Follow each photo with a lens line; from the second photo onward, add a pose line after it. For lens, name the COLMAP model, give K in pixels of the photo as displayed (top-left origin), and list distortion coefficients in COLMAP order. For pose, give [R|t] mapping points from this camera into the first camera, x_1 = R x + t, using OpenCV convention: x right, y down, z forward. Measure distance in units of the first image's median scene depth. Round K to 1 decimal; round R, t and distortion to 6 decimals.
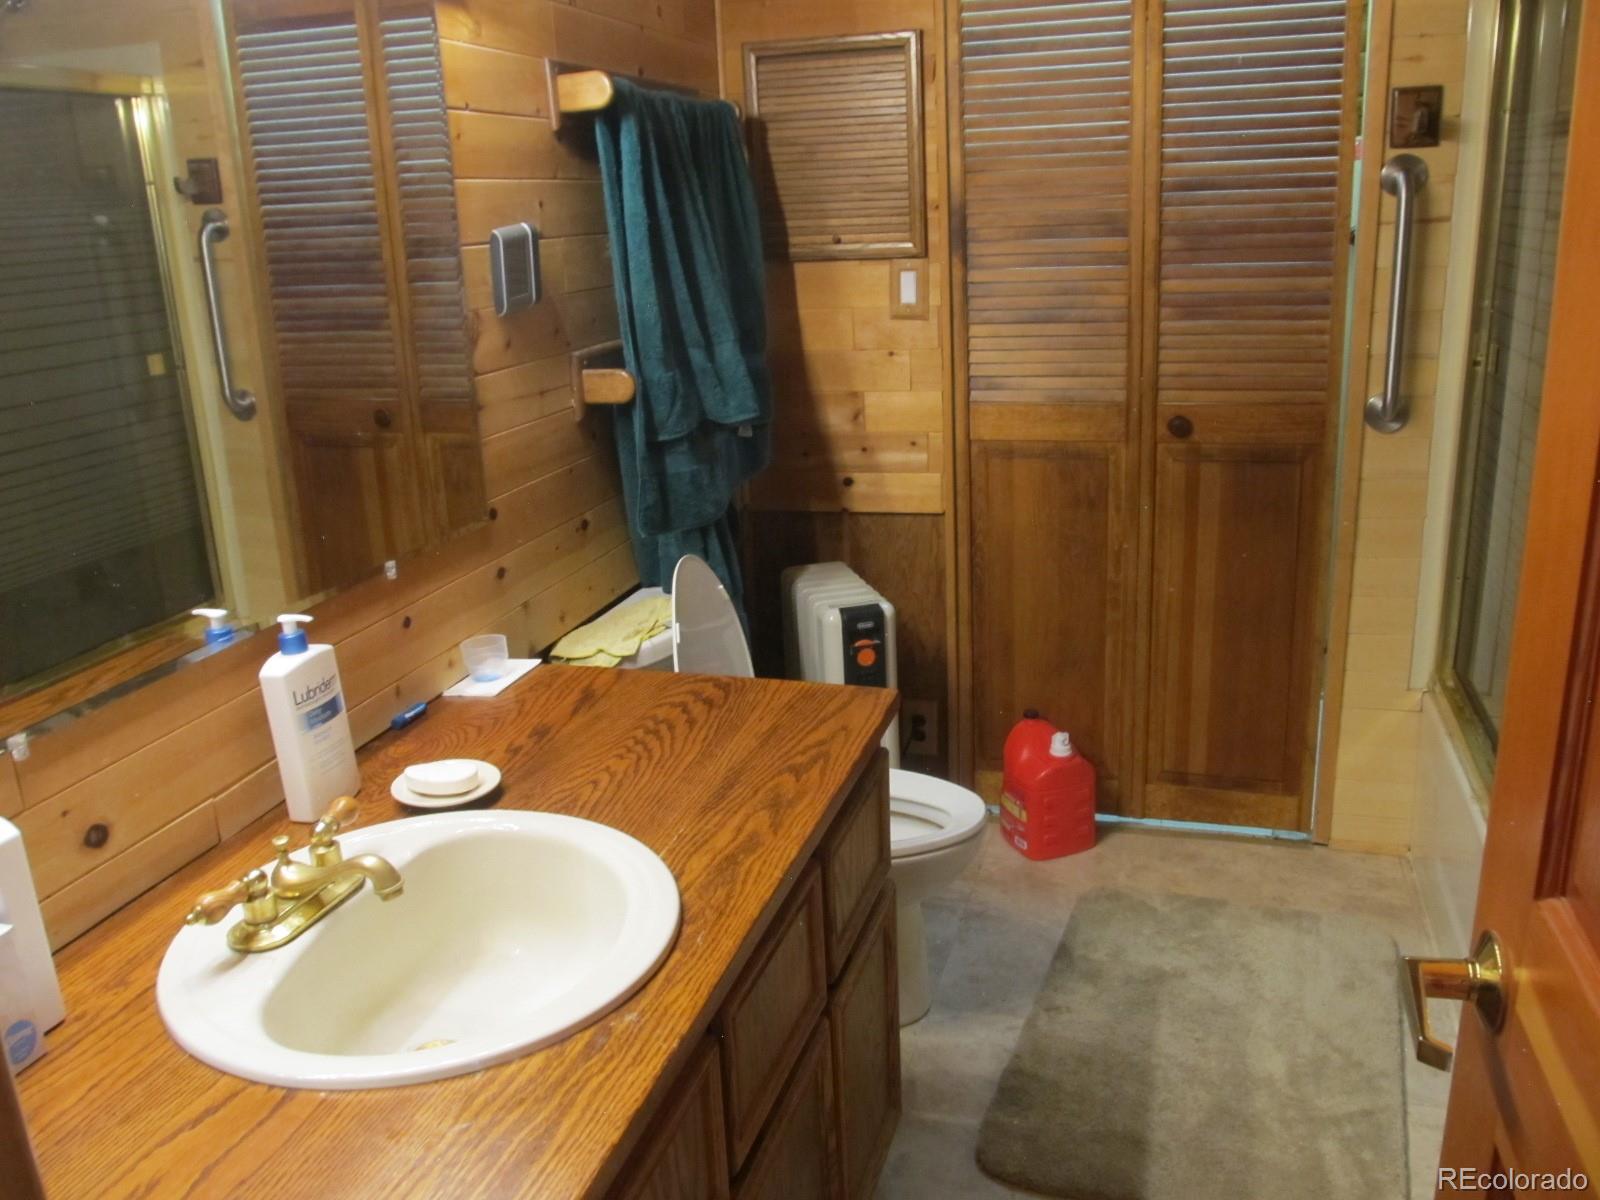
lens RADIAL K [[1316.2, 0, 800.3], [0, 1316.2, 598.8], [0, 0, 1]] dist [-0.061935, 0.017029]
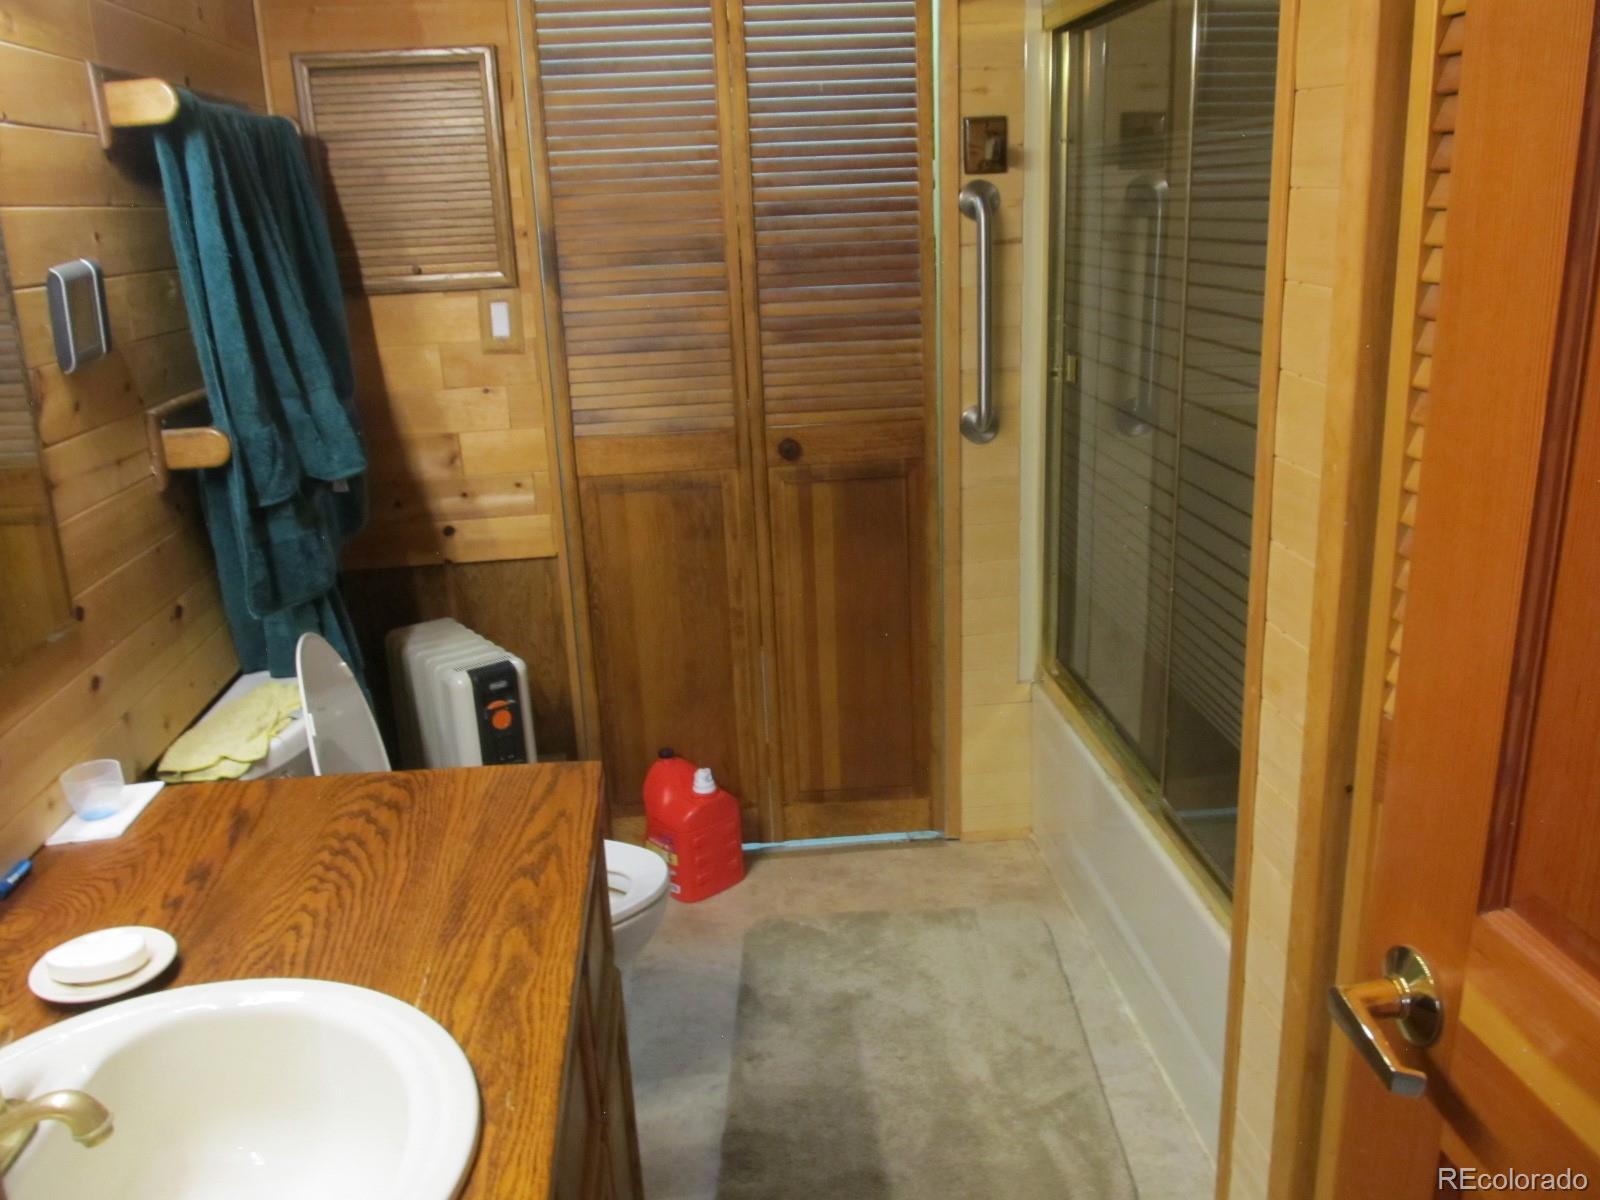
lens RADIAL K [[1316.2, 0, 801.1], [0, 1316.2, 597.6], [0, 0, 1]] dist [-0.061935, 0.017029]
pose [[0.927310, -0.099736, 0.360762, -0.084135], [0.105390, 0.994423, 0.004019, -0.023932], [-0.359151, 0.034294, 0.932649, 0.066082]]
